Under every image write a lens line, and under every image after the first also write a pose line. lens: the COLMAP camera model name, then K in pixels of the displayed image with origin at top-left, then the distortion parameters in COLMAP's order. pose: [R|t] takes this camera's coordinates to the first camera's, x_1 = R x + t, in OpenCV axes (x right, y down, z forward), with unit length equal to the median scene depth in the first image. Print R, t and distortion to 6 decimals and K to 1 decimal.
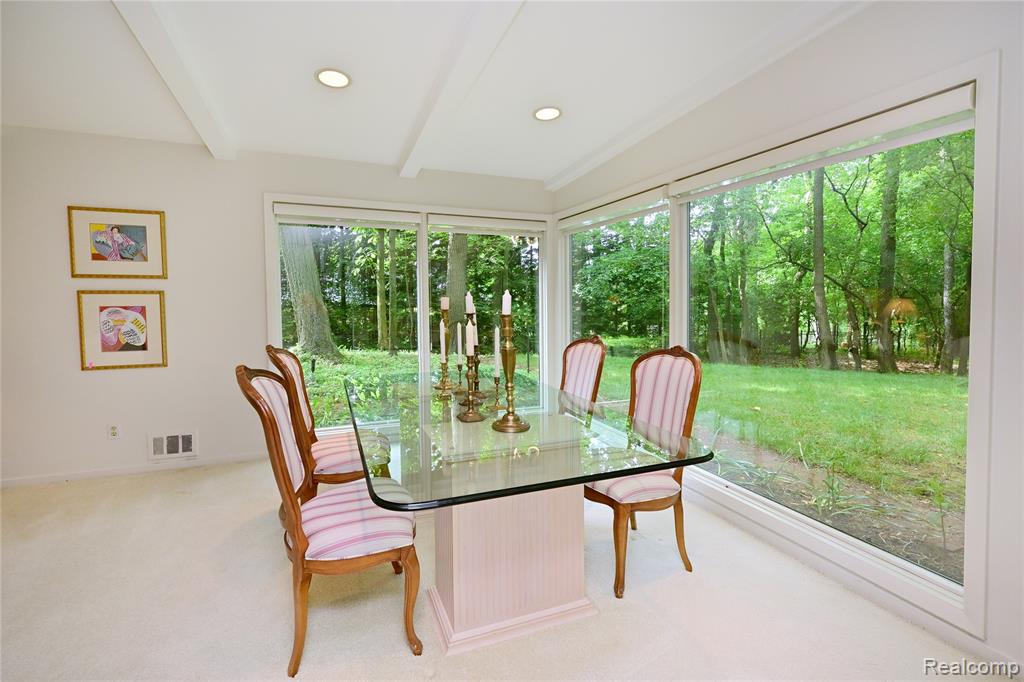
lens RADIAL K [[425.8, 0, 510.9], [0, 425.8, 318.4], [0, 0, 1]] dist [0.000188, 0.000126]
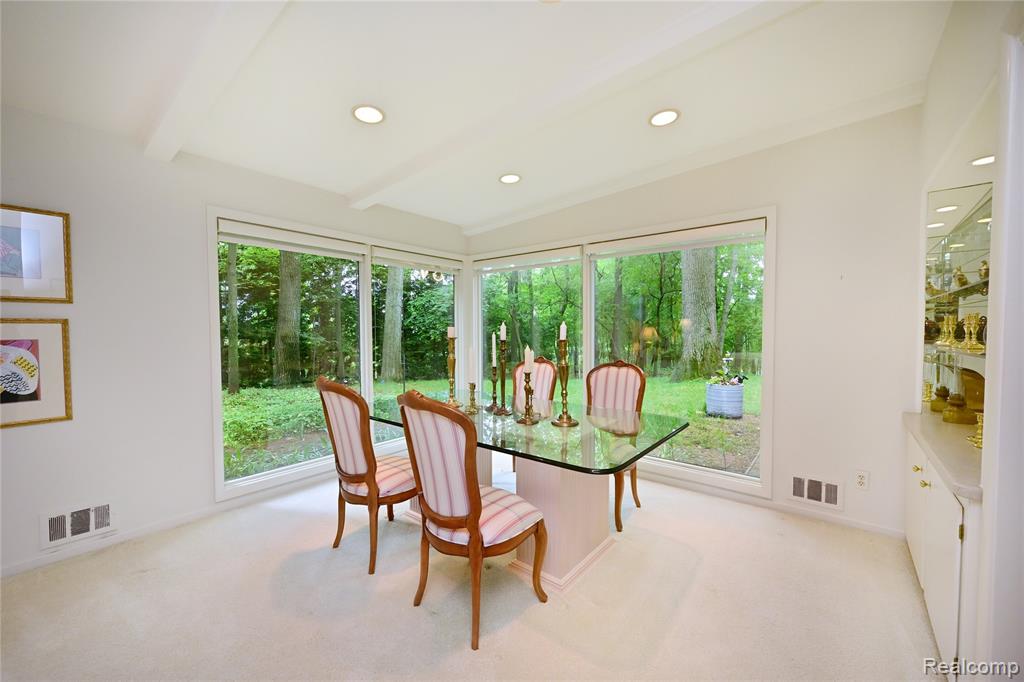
lens RADIAL K [[405.3, 0, 512.0], [0, 405.3, 341.0], [0, 0, 1]] dist [-0.000559, -0.000154]
pose [[0.860856, -0.019473, 0.508476, -0.512053], [0.026019, 0.999645, -0.005769, -0.001561], [-0.508183, 0.018196, 0.861057, -0.016213]]
